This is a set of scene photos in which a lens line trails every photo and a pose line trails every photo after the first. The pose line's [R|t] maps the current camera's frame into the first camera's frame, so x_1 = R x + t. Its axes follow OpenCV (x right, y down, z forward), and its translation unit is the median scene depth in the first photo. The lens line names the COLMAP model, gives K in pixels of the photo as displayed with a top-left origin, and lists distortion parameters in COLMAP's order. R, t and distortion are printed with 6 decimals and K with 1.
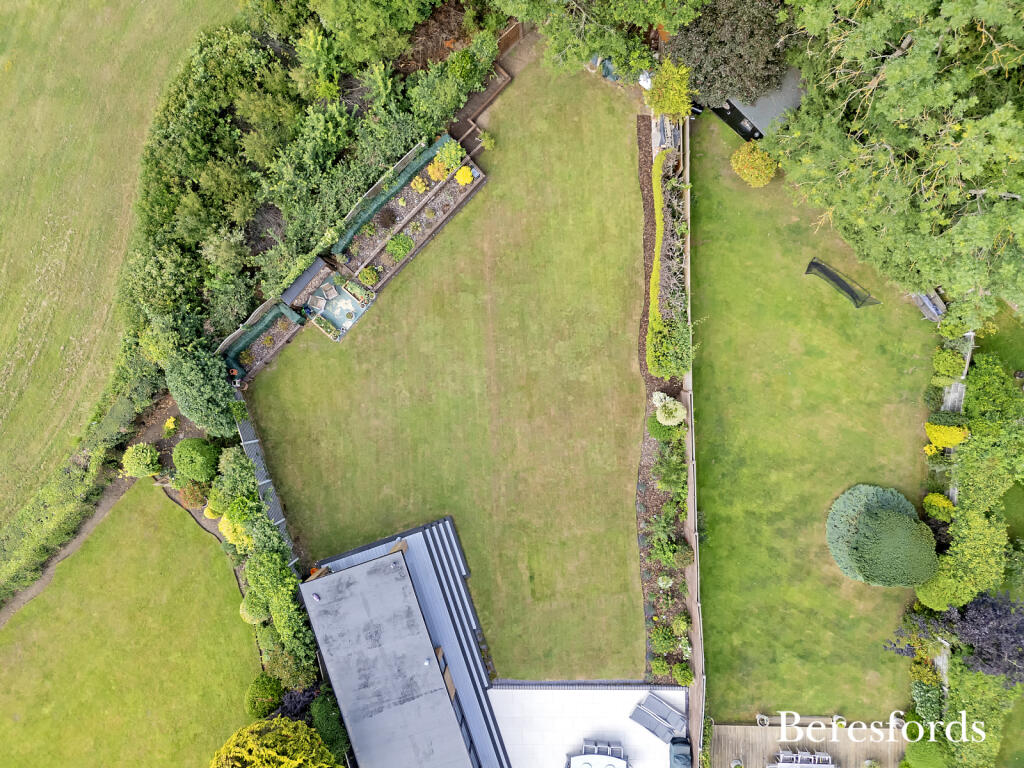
lens RADIAL K [[793.0, 0, 512.0], [0, 793.0, 384.0], [0, 0, 1]] dist [0.074605, -0.075254]
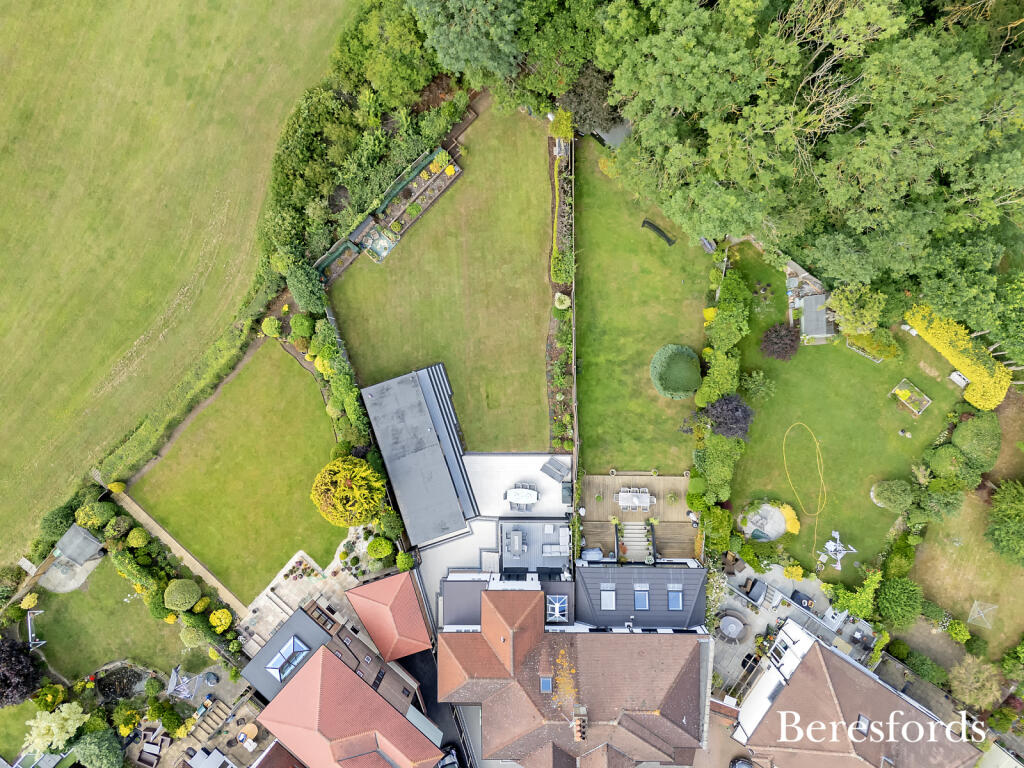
lens RADIAL K [[793.0, 0, 512.0], [0, 793.0, 384.0], [0, 0, 1]] dist [0.074605, -0.075254]
pose [[0.999977, 0.005119, 0.004474, 0.072842], [-0.005157, 0.999951, 0.008479, 0.201278], [-0.004430, -0.008502, 0.999954, -0.789099]]
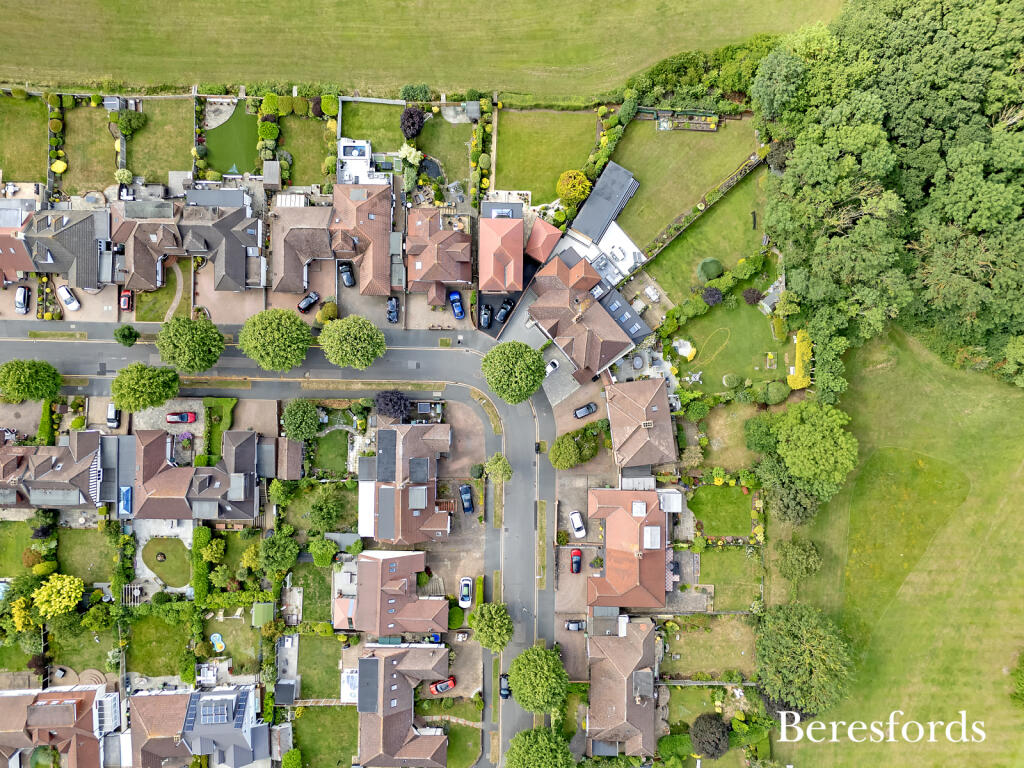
lens RADIAL K [[793.0, 0, 512.0], [0, 793.0, 384.0], [0, 0, 1]] dist [0.074605, -0.075254]
pose [[0.650586, 0.759035, 0.024569, 0.154351], [-0.759356, 0.650640, 0.006825, 1.224800], [-0.010805, -0.023097, 0.999675, -2.803457]]
